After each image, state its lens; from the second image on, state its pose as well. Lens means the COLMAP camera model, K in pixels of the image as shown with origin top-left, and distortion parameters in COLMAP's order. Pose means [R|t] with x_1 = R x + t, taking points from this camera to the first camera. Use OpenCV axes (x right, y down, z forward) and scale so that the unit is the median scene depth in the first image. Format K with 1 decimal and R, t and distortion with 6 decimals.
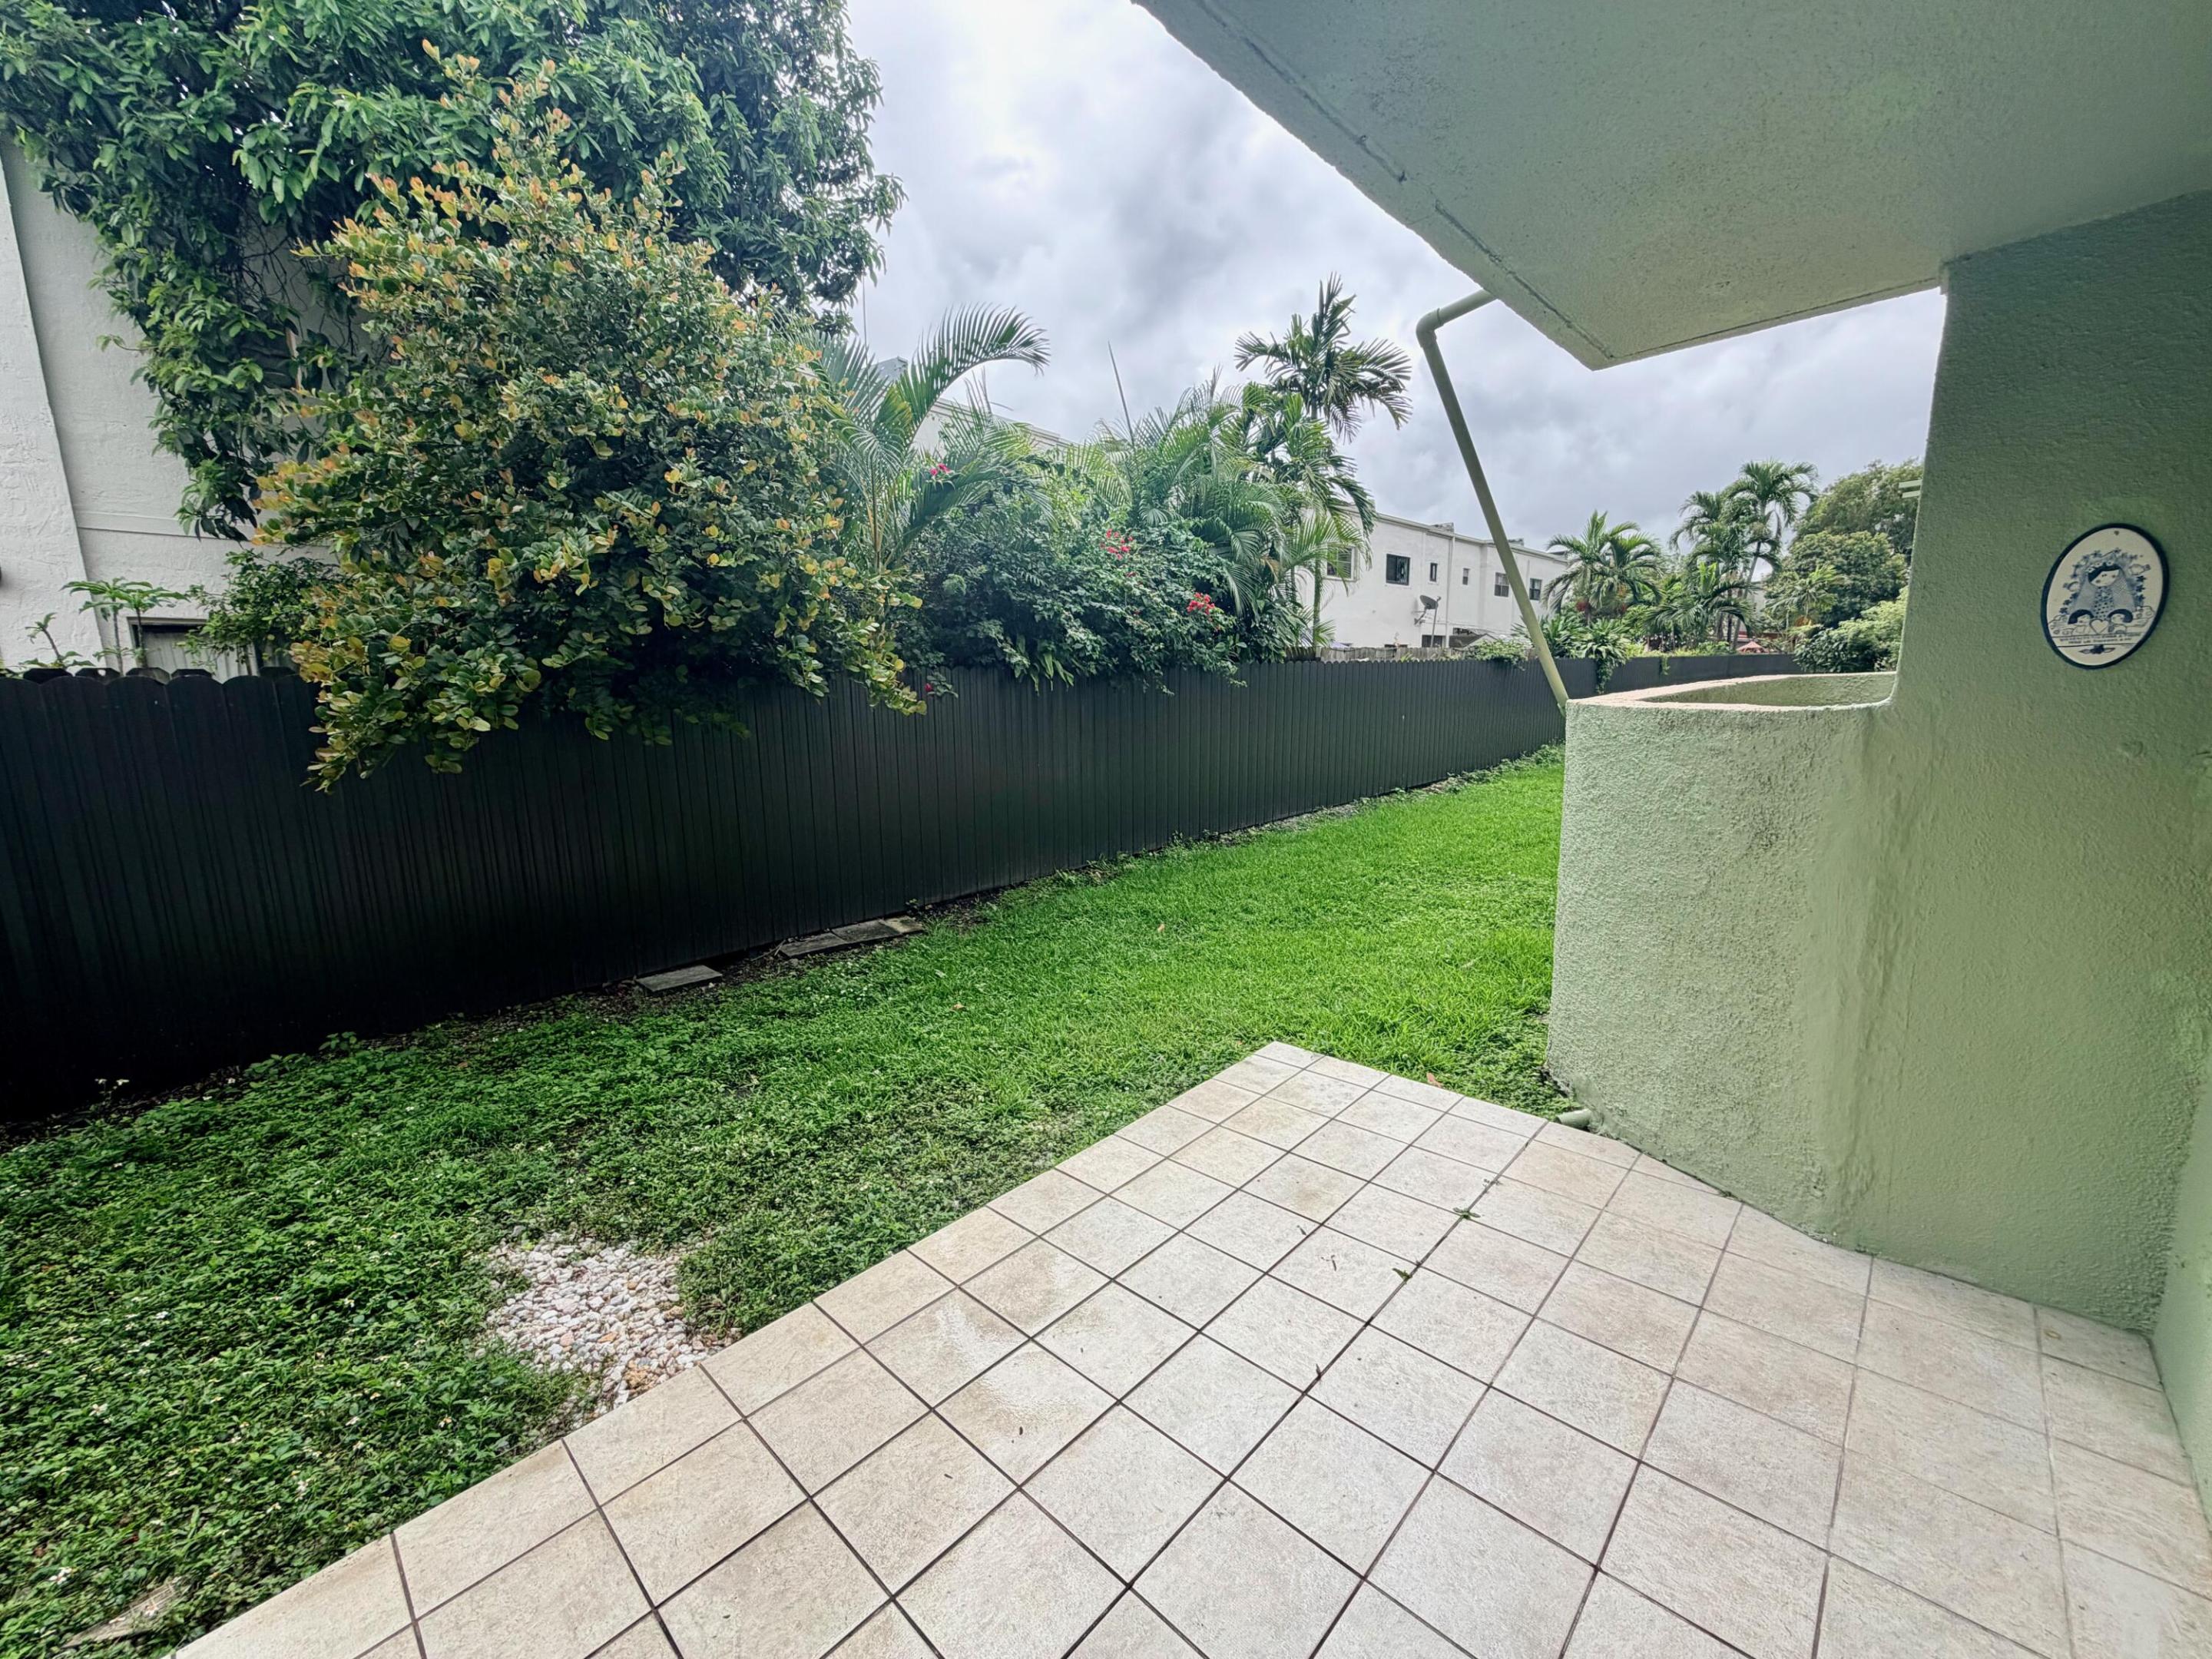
lens RADIAL K [[886.6, 0, 1096.8], [0, 886.6, 832.9], [0, 0, 1]] dist [-0.000646, -0.000103]
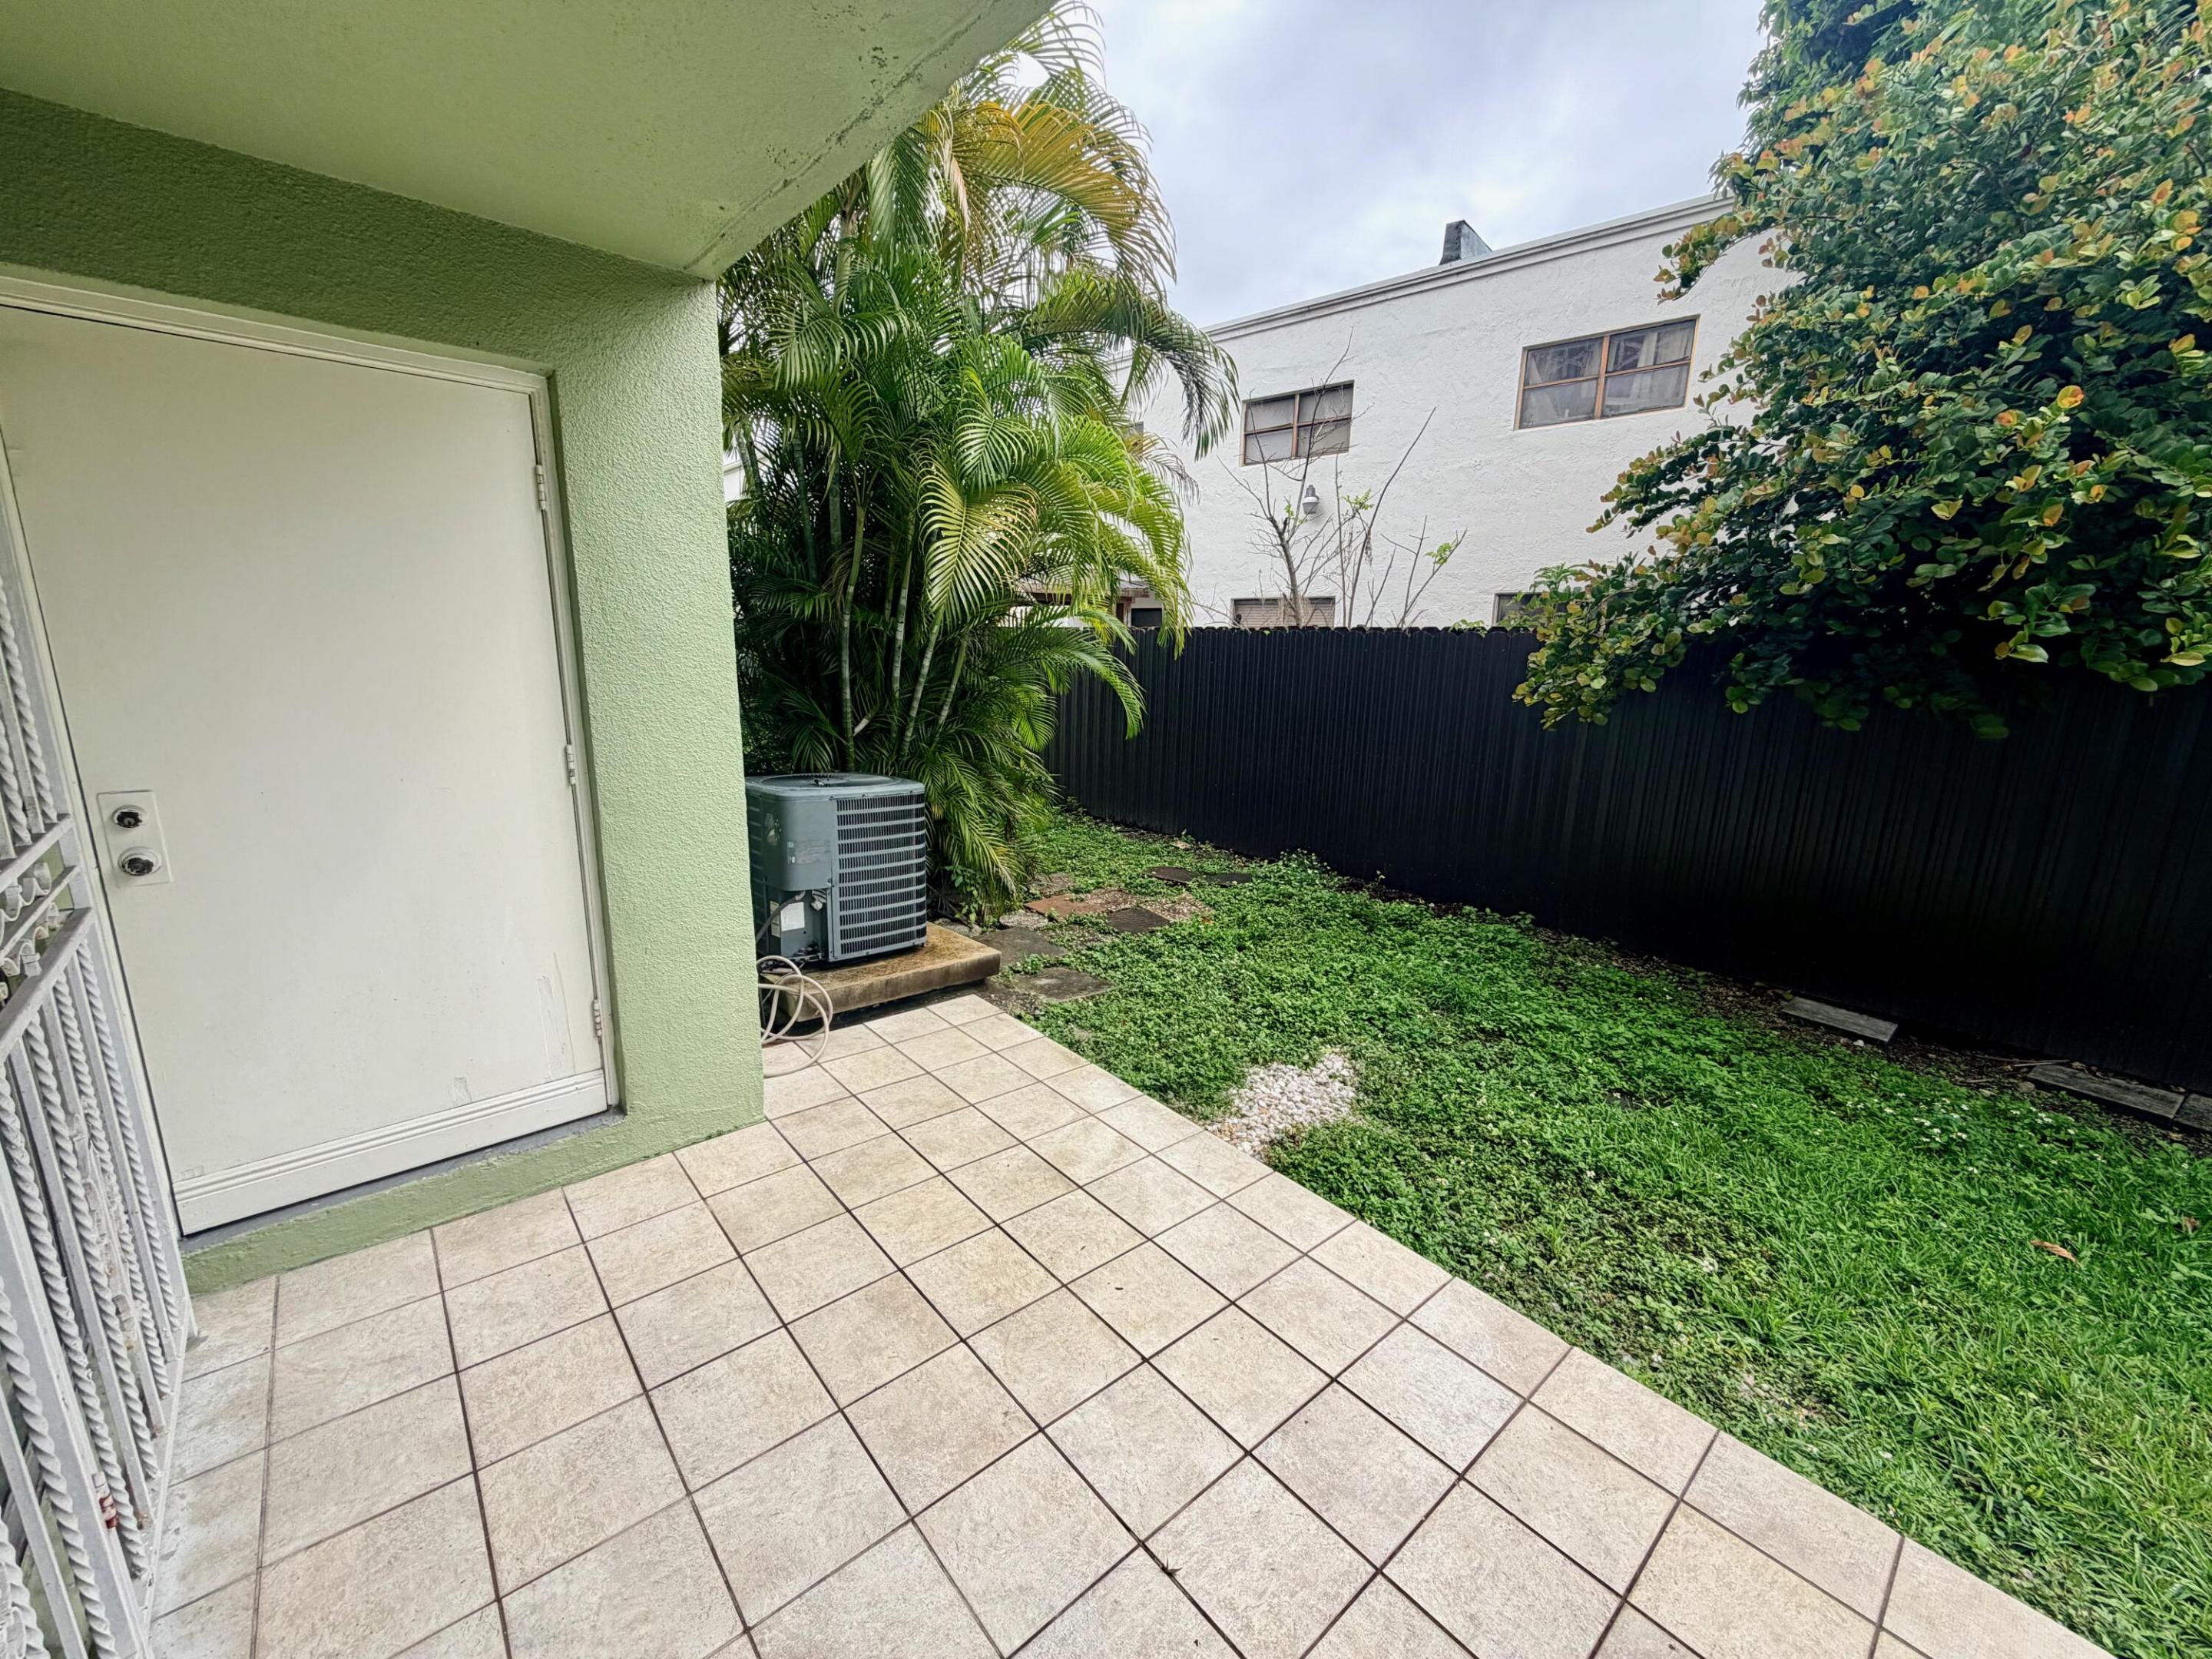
lens RADIAL K [[886.6, 0, 1096.8], [0, 886.6, 832.9], [0, 0, 1]] dist [-0.000646, -0.000103]
pose [[-0.102281, 0.231375, -0.967473, 0.473809], [-0.194565, 0.949136, 0.247559, -0.090683], [0.975542, 0.213557, -0.052061, 0.475158]]
